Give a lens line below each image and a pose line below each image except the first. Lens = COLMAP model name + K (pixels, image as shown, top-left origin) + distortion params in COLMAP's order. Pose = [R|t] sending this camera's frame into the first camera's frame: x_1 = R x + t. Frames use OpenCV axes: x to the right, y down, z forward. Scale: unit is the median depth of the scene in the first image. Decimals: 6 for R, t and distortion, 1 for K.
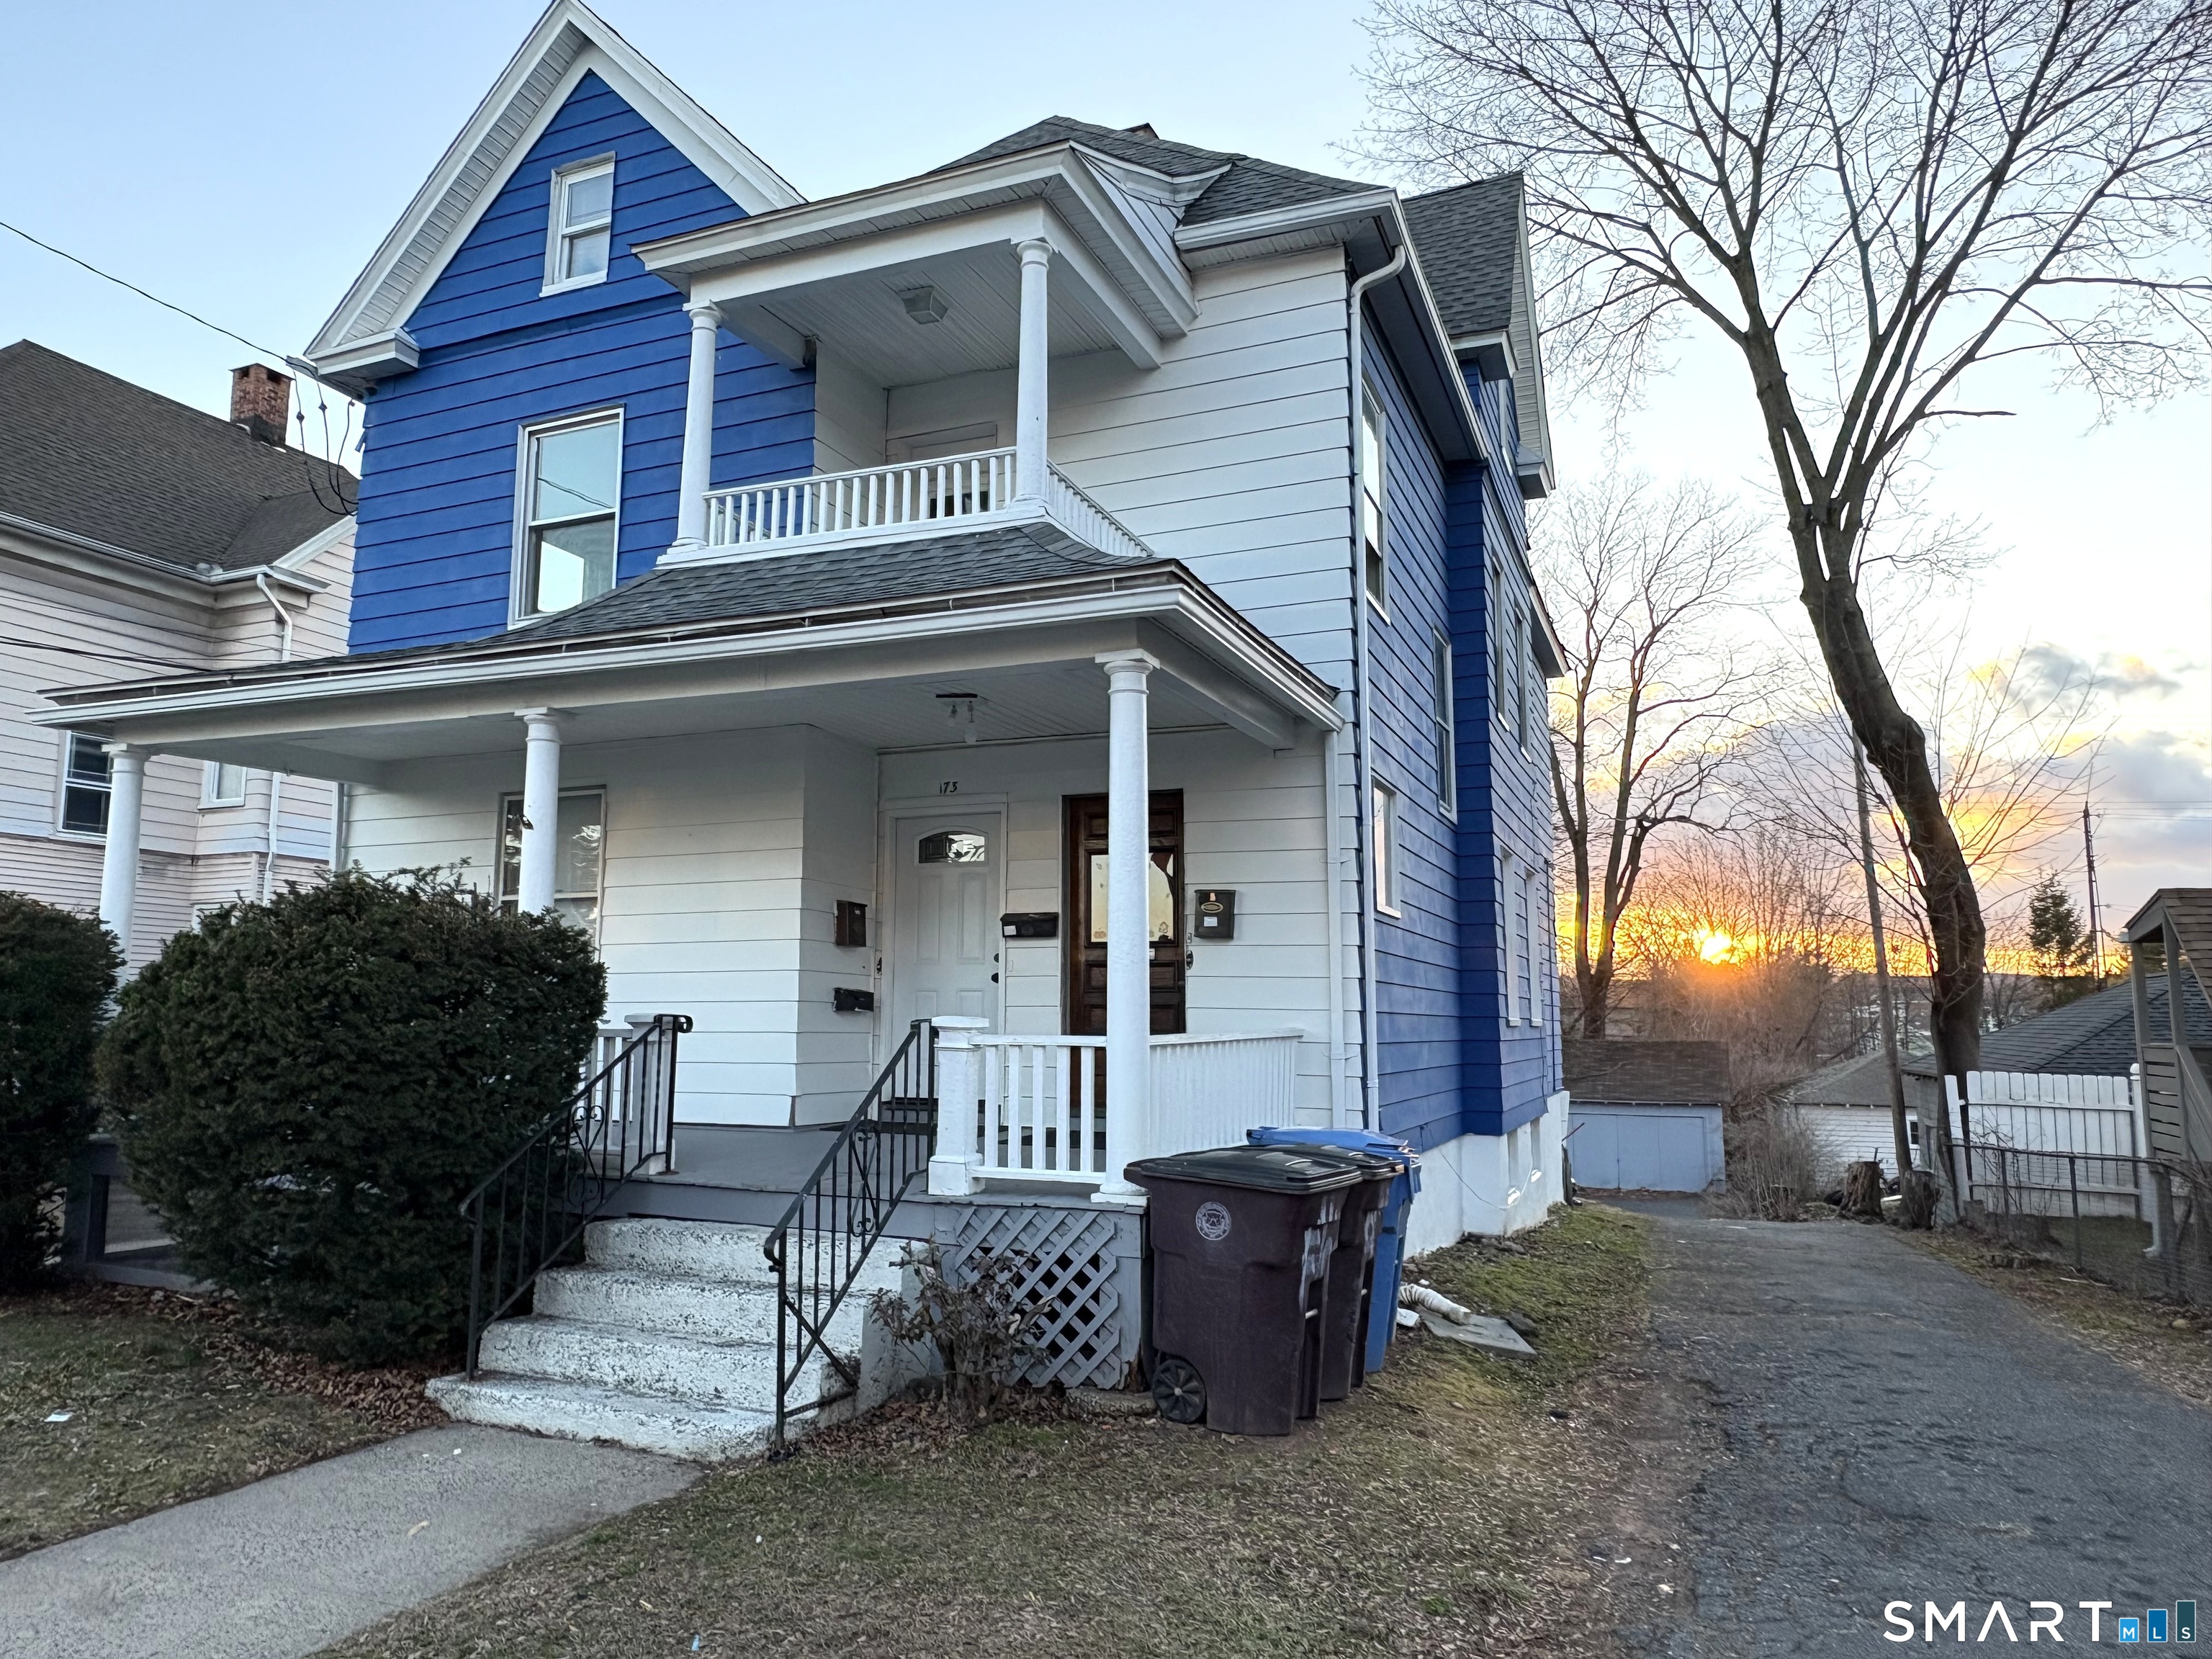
lens RADIAL K [[1475.9, 0, 1106.0], [0, 1475.9, 829.5], [0, 0, 1]] dist [-0.002873, 0.002191]
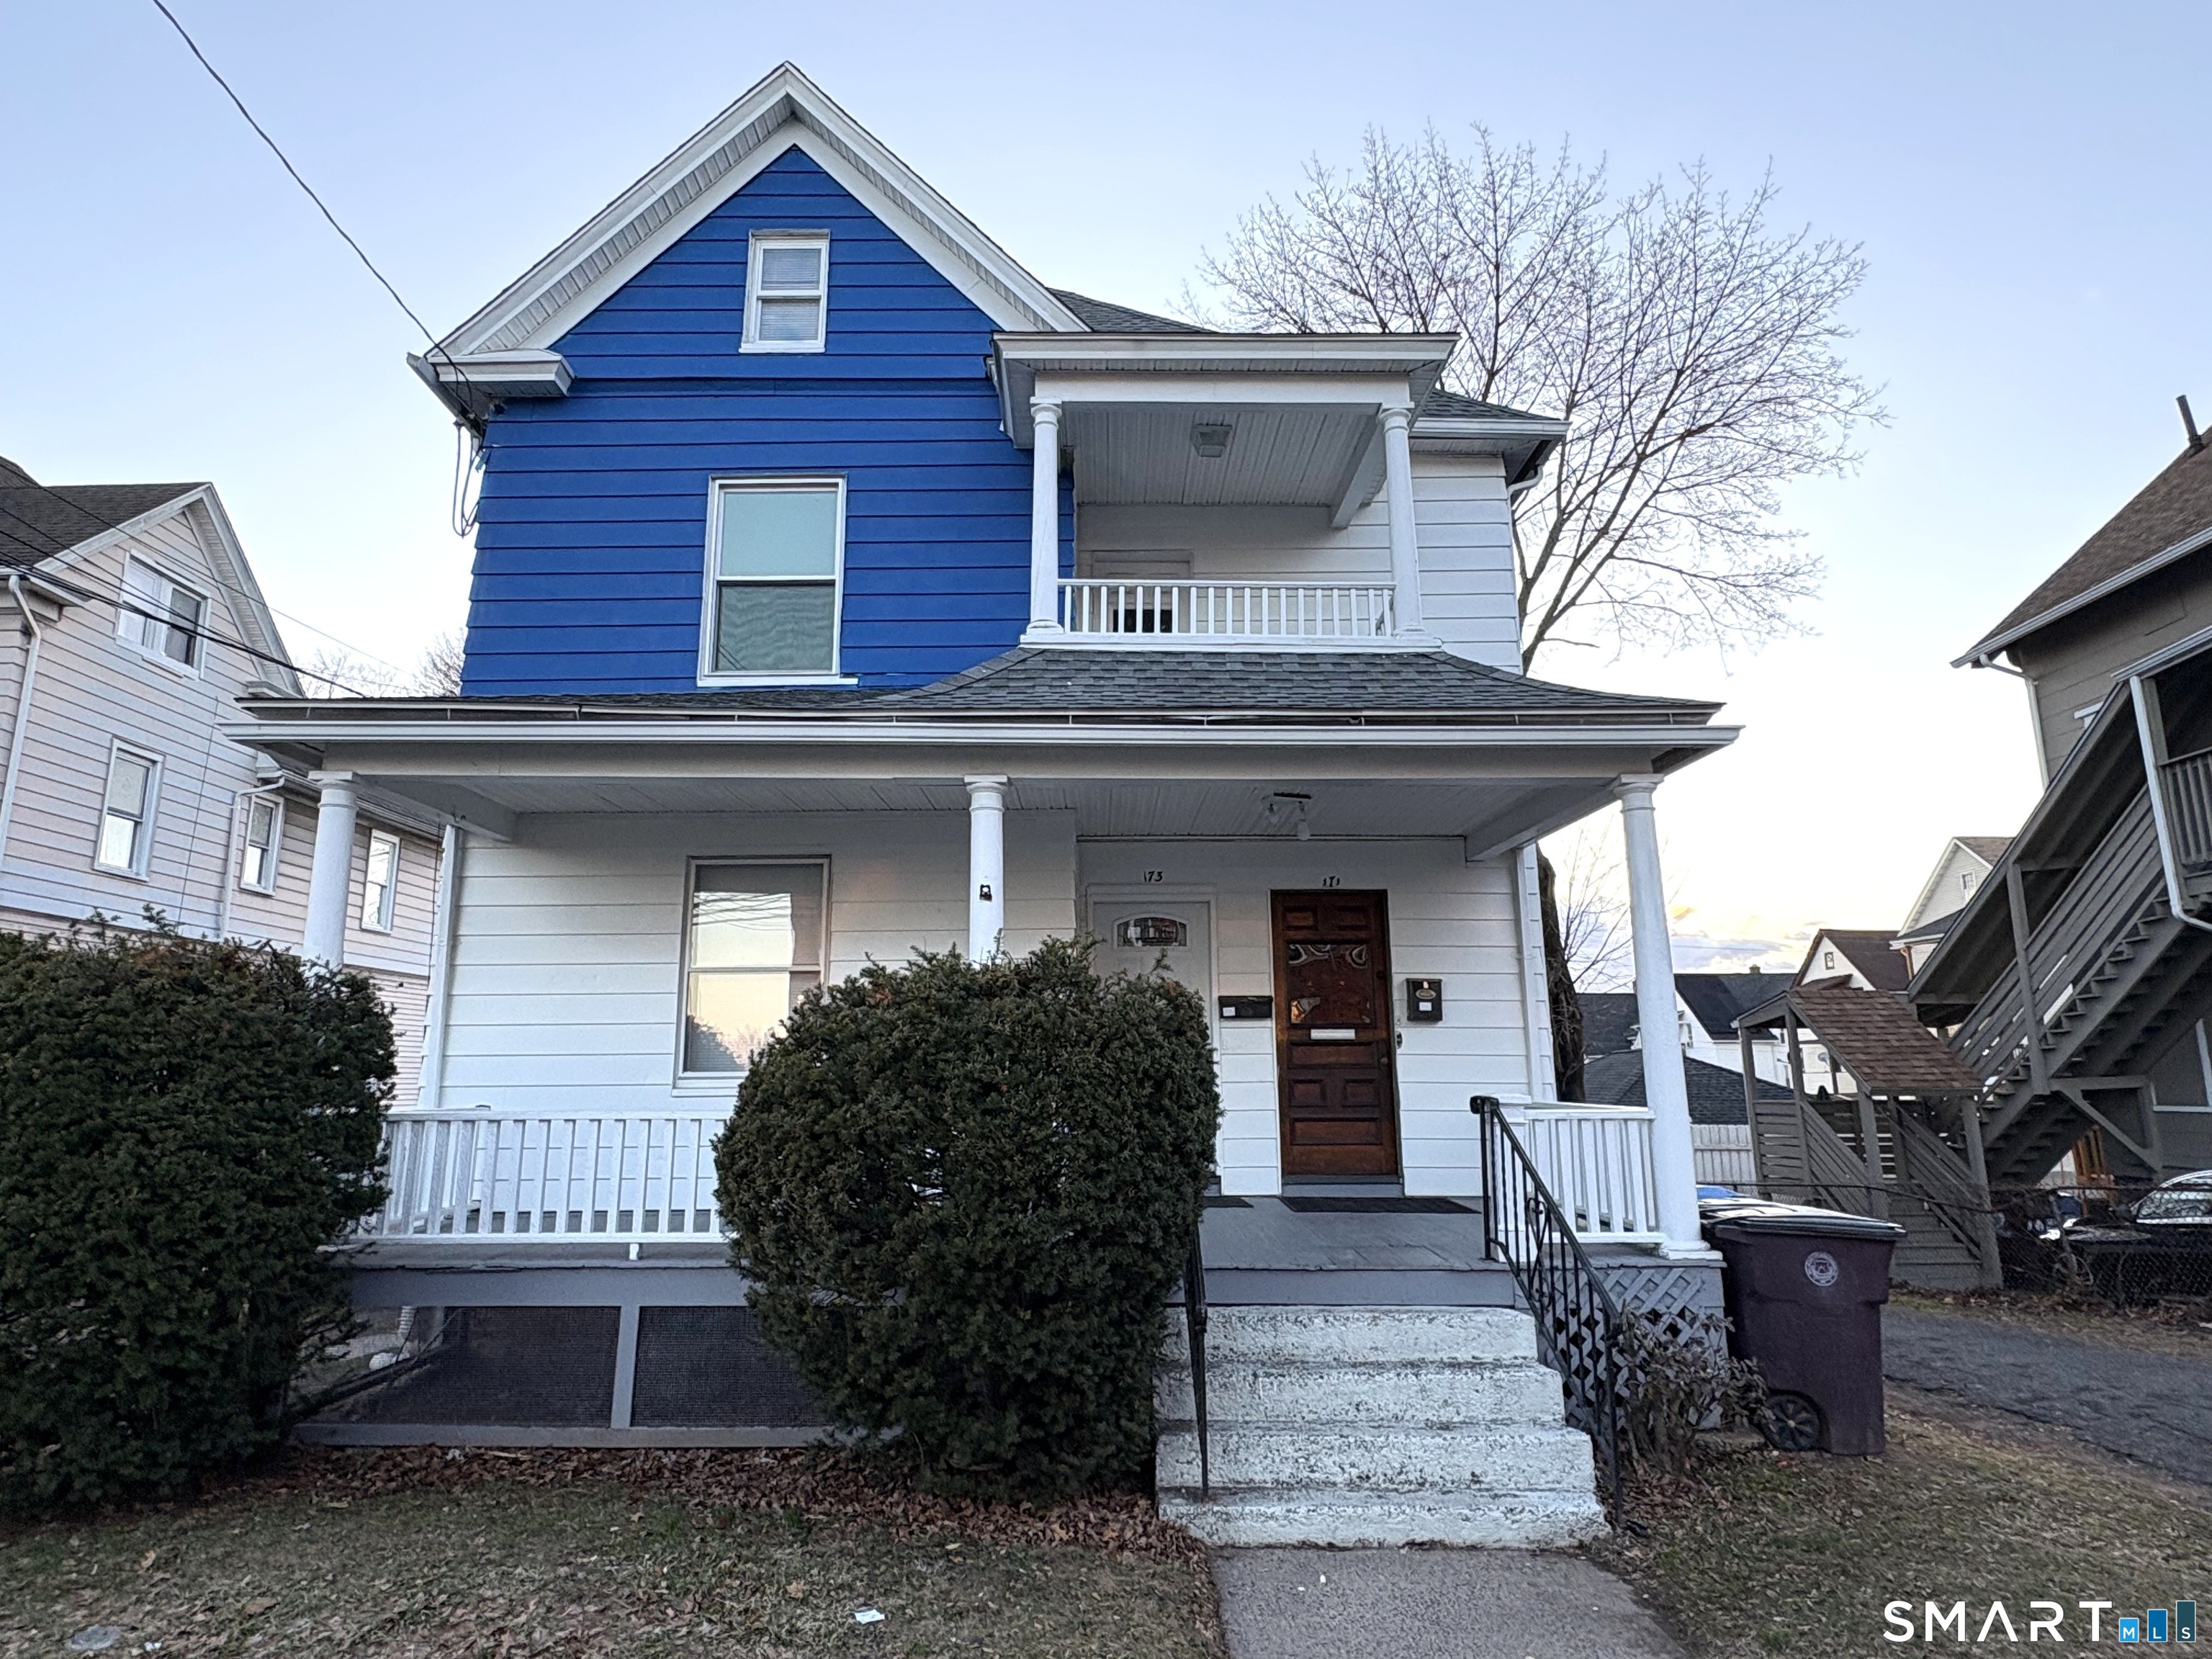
lens RADIAL K [[1268.7, 0, 1105.0], [0, 1268.7, 823.5], [0, 0, 1]] dist [0.001052, -0.001122]
pose [[0.917698, 0.070351, 0.391000, -0.483564], [-0.039793, 0.995524, -0.085724, 0.013032], [-0.395280, 0.063110, 0.916390, 0.157509]]
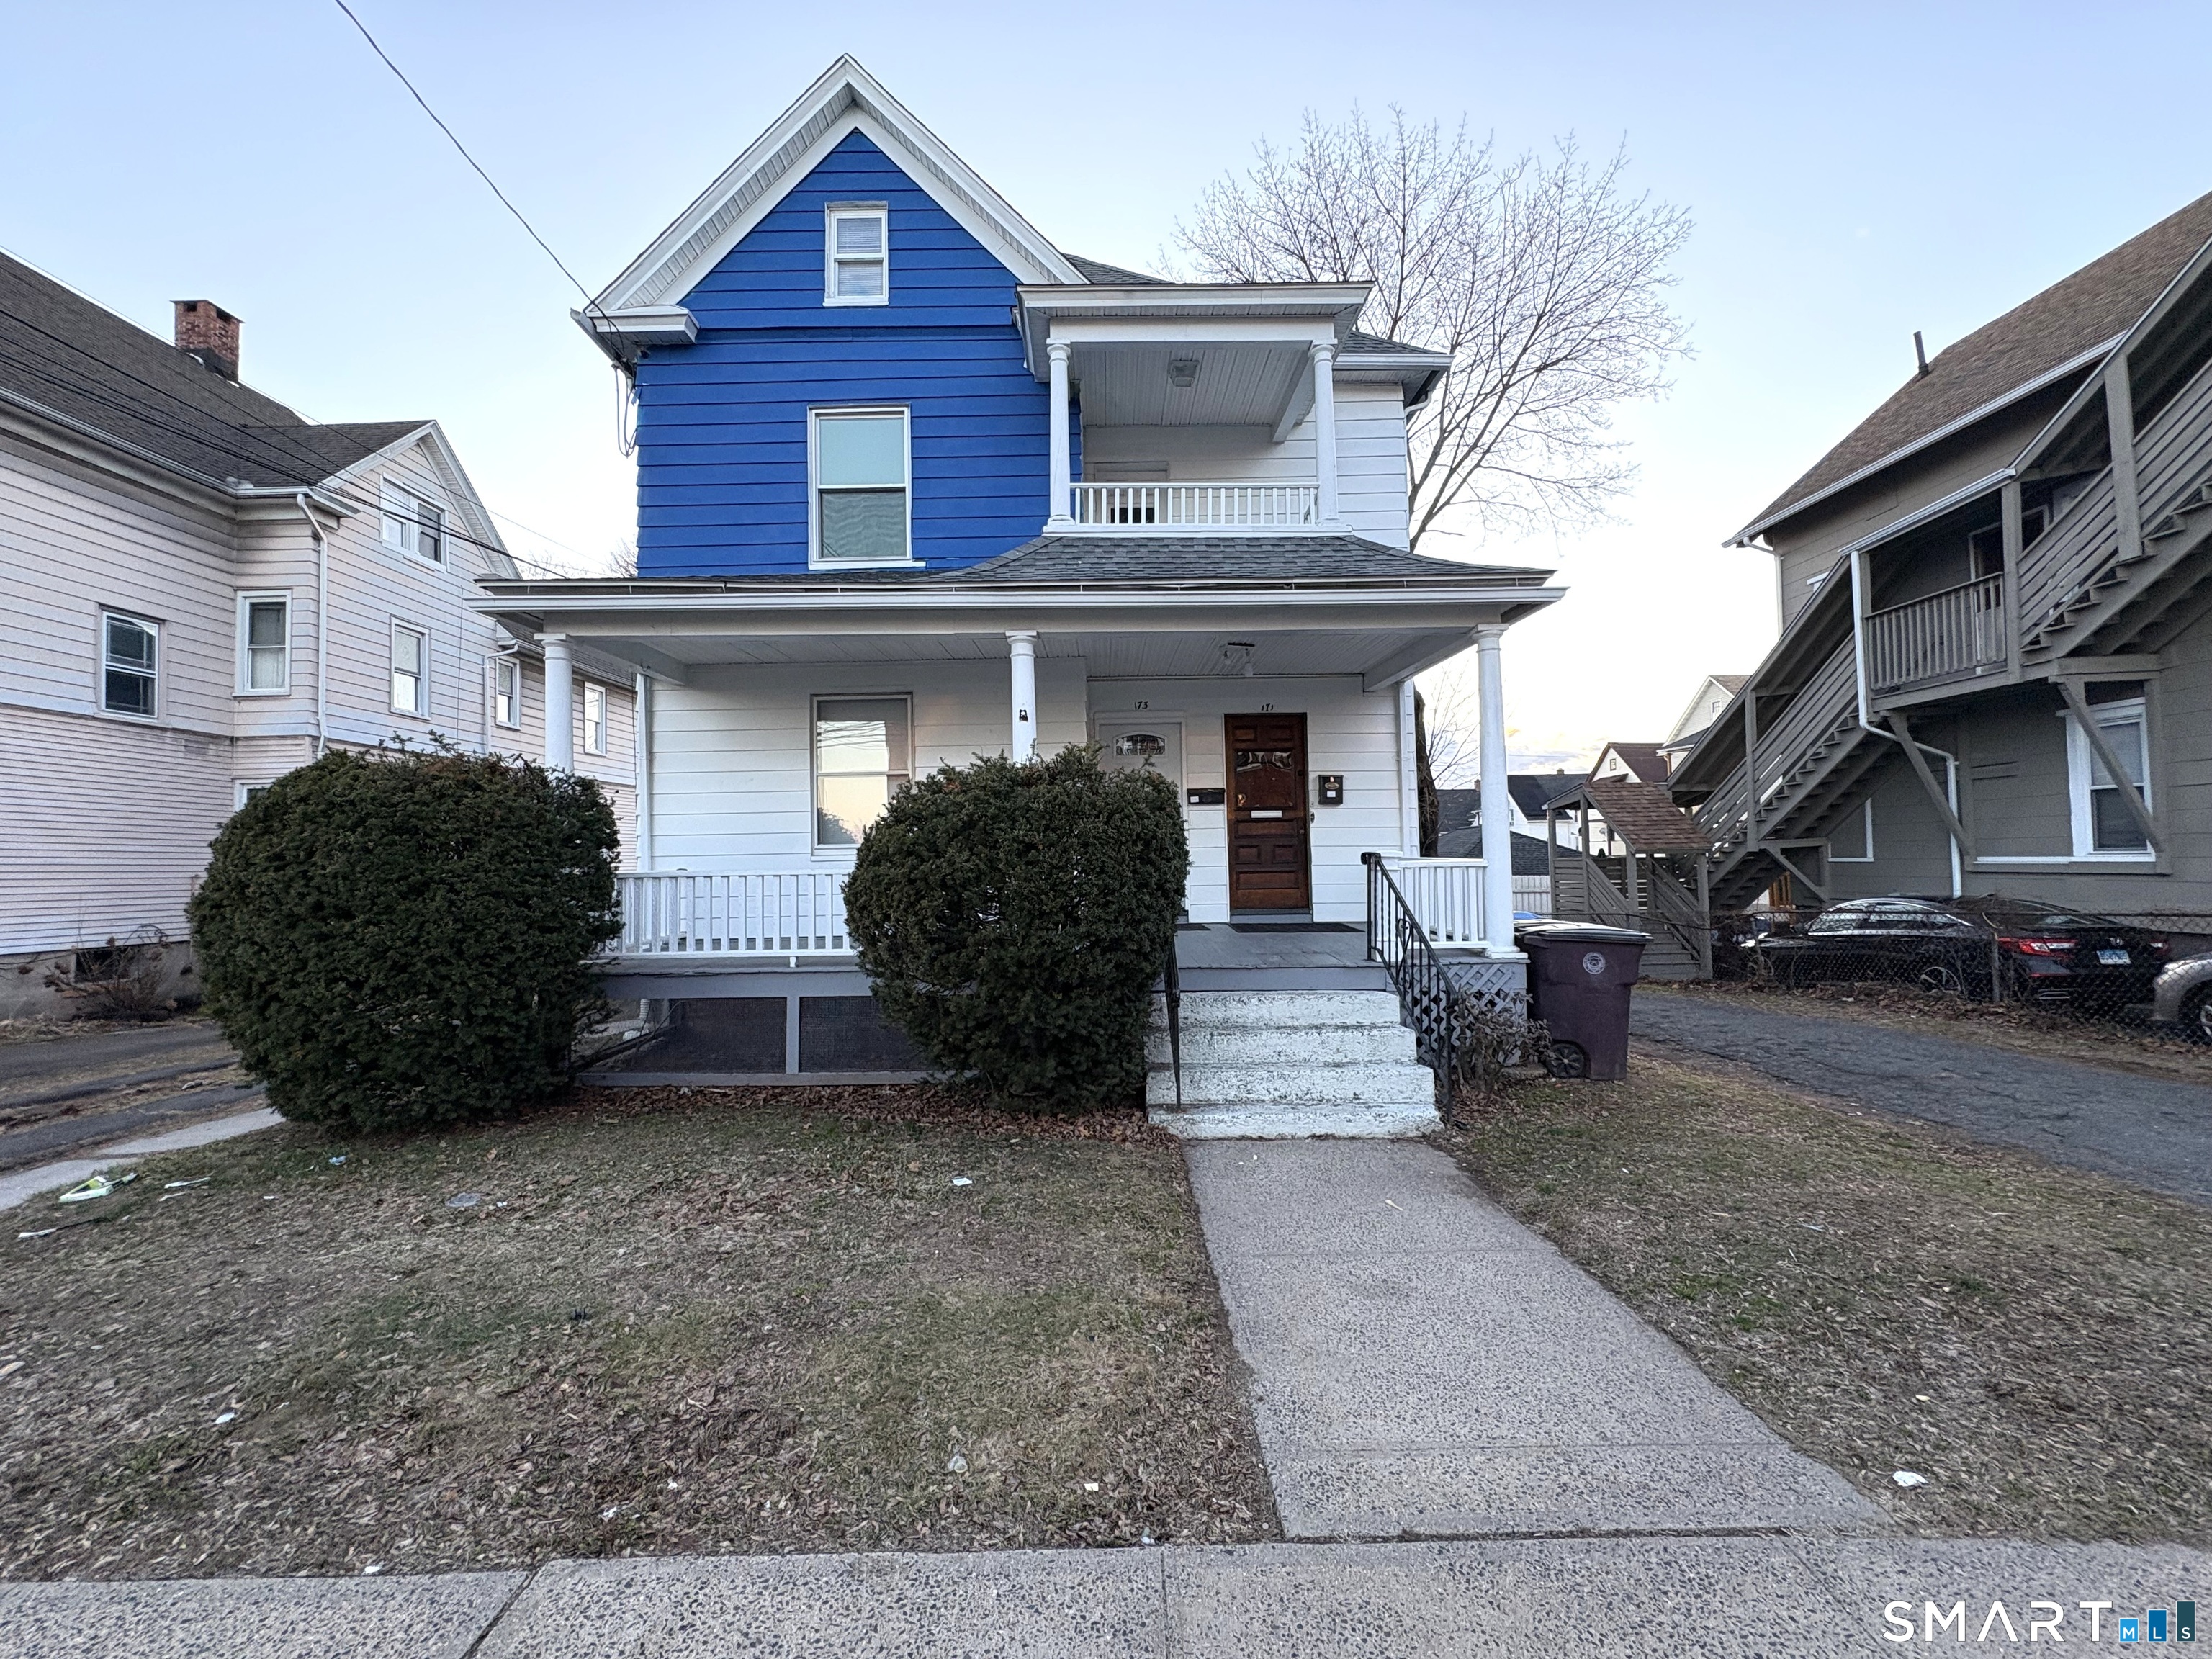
lens RADIAL K [[889.5, 0, 1106.0], [0, 889.5, 829.5], [0, 0, 1]] dist [-0.000789, -0.000072]
pose [[0.918179, -0.008865, 0.396068, -0.483658], [-0.027716, 0.995863, 0.086541, 0.019512], [-0.395196, -0.090438, 0.914134, 0.160172]]
